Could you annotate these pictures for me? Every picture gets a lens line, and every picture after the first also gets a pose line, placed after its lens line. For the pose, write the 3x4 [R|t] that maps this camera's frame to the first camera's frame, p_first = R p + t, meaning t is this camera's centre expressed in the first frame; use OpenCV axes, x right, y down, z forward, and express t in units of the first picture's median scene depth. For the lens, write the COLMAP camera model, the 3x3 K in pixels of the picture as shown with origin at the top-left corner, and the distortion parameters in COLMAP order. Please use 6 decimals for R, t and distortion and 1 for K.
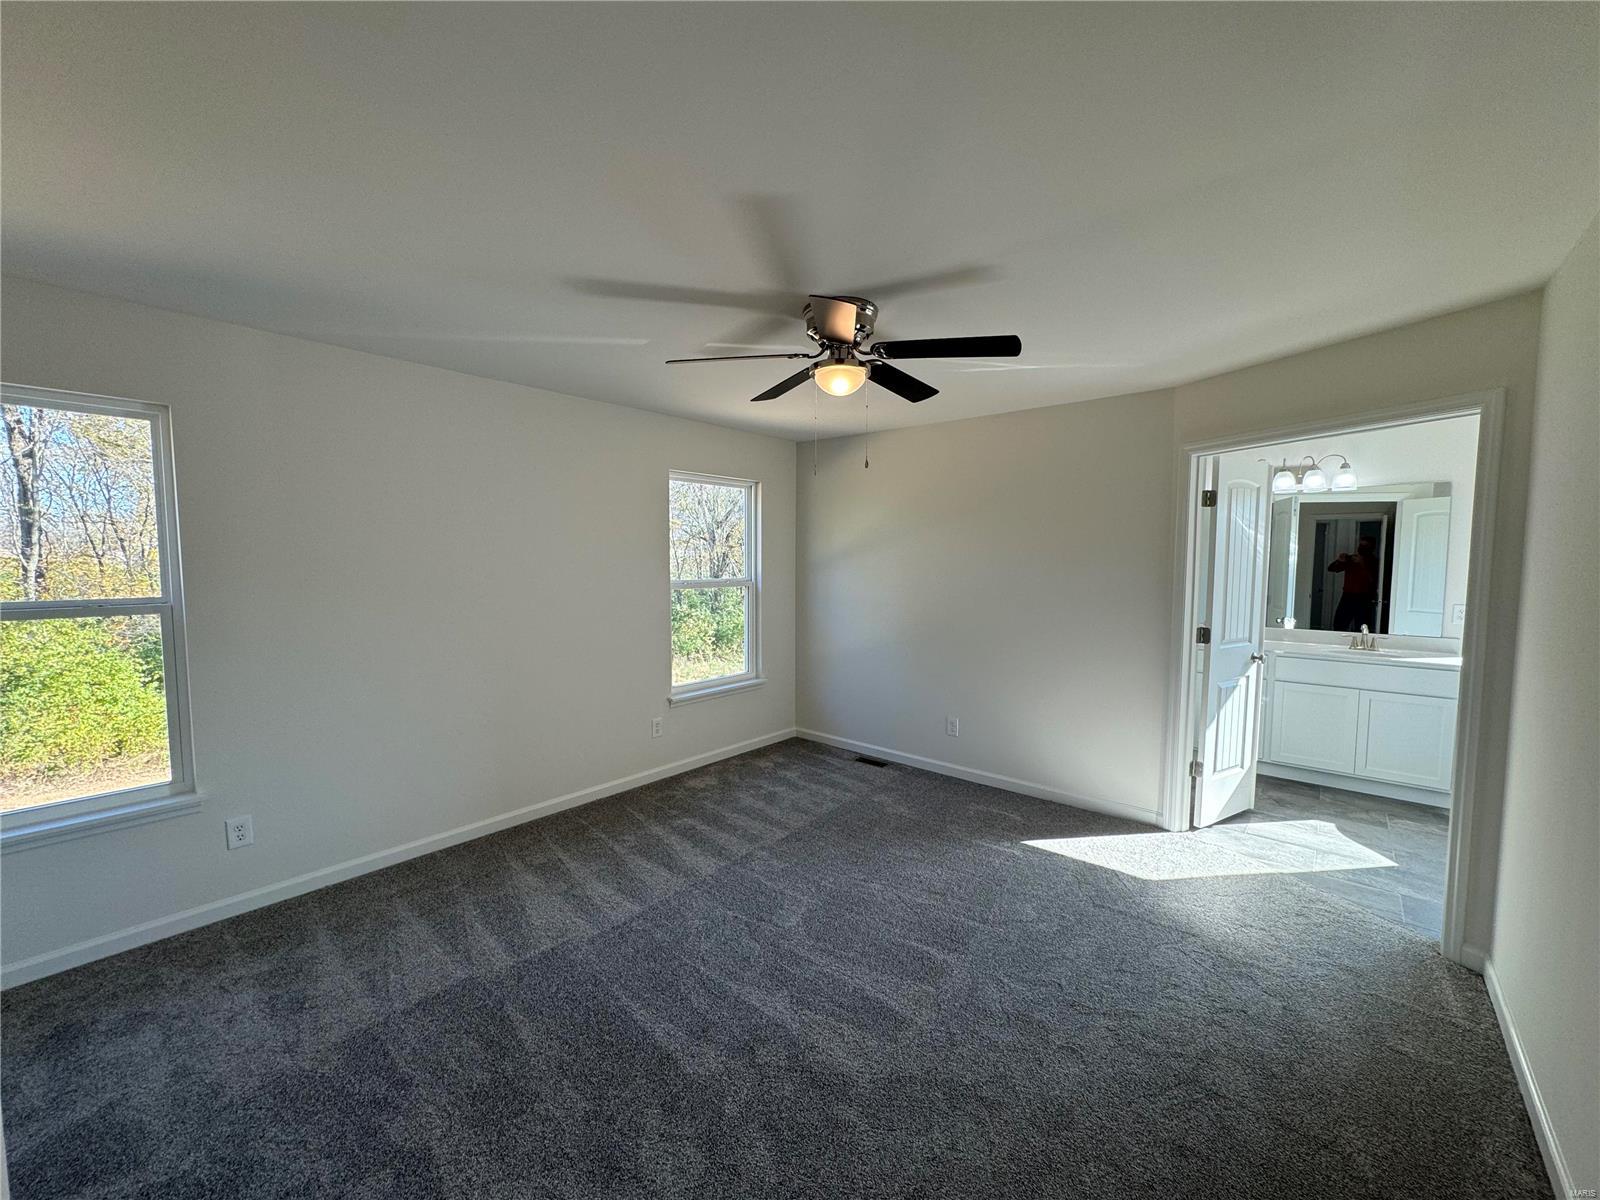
lens RADIAL K [[637.5, 0, 792.5], [0, 637.5, 605.5], [0, 0, 1]] dist [-0.002288, 0.000091]
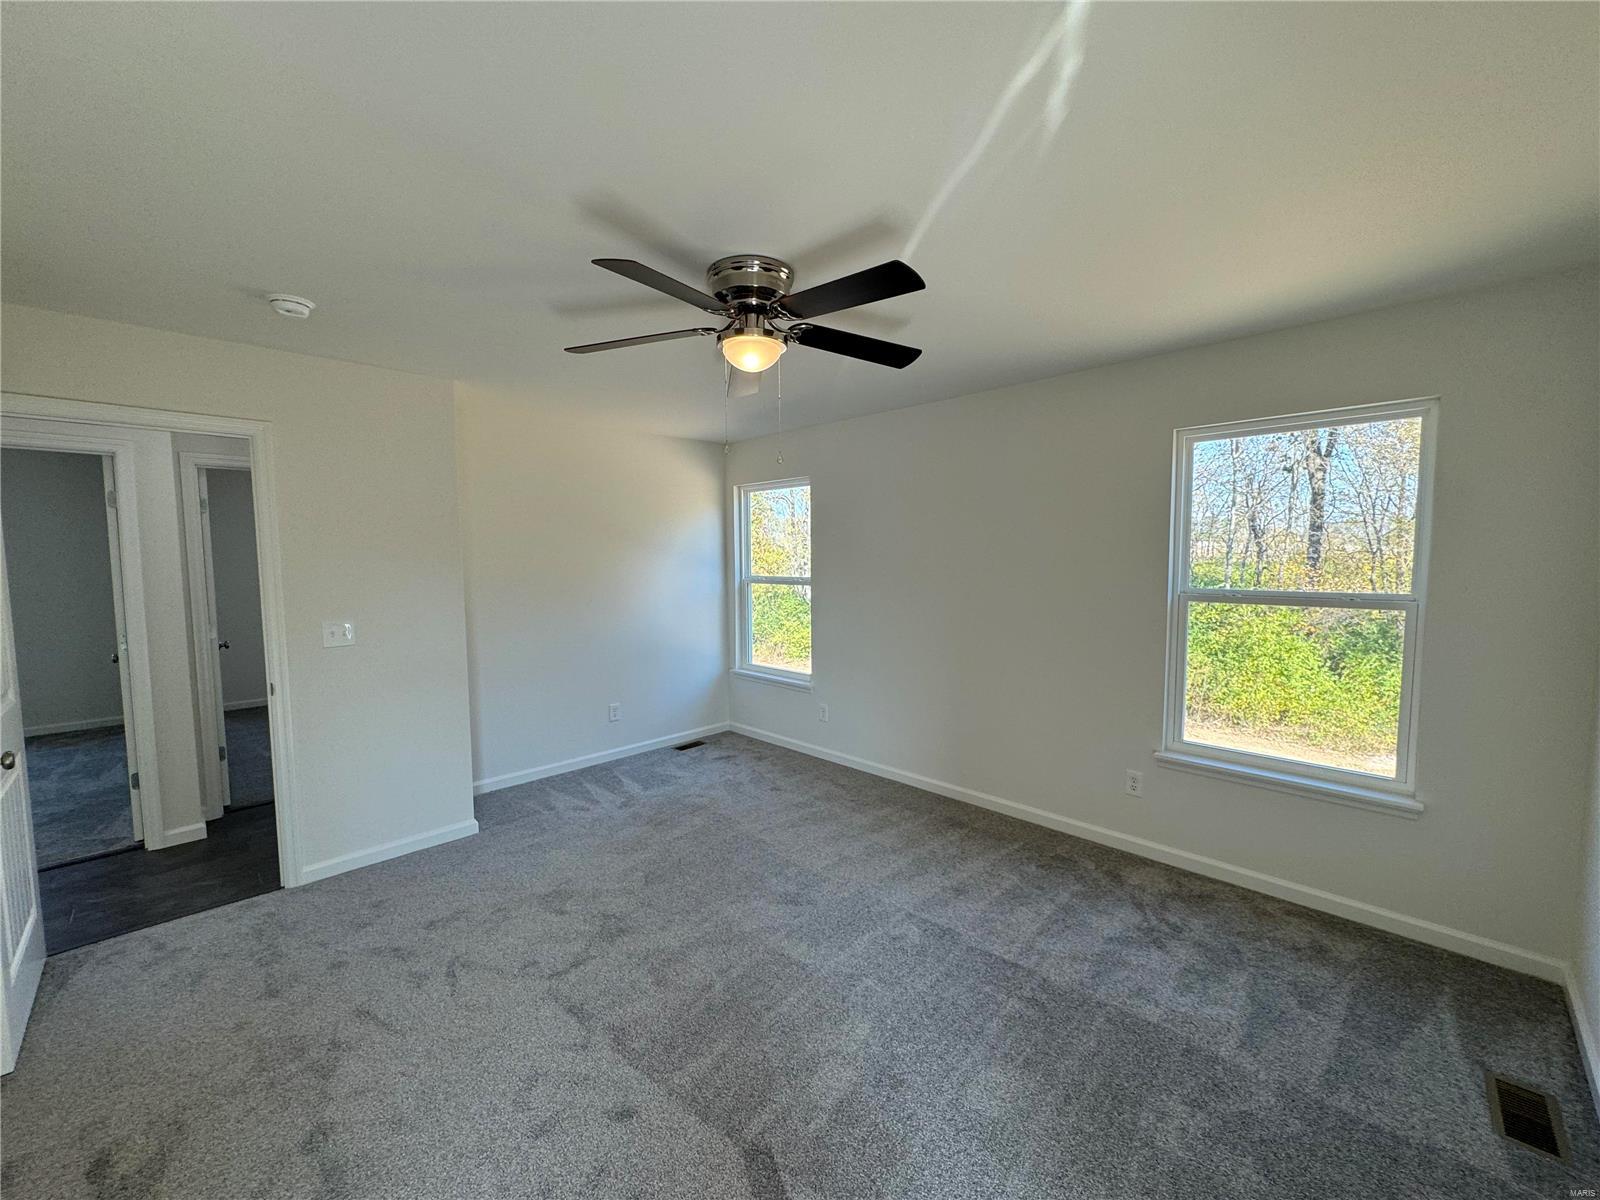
lens RADIAL K [[637.5, 0, 789.9], [0, 637.5, 595.9], [0, 0, 1]] dist [-0.002288, 0.000091]
pose [[-0.060439, 0.066514, -0.995953, 0.476673], [-0.082065, 0.994068, 0.071368, -0.038837], [0.994793, 0.086046, -0.054622, 0.559508]]
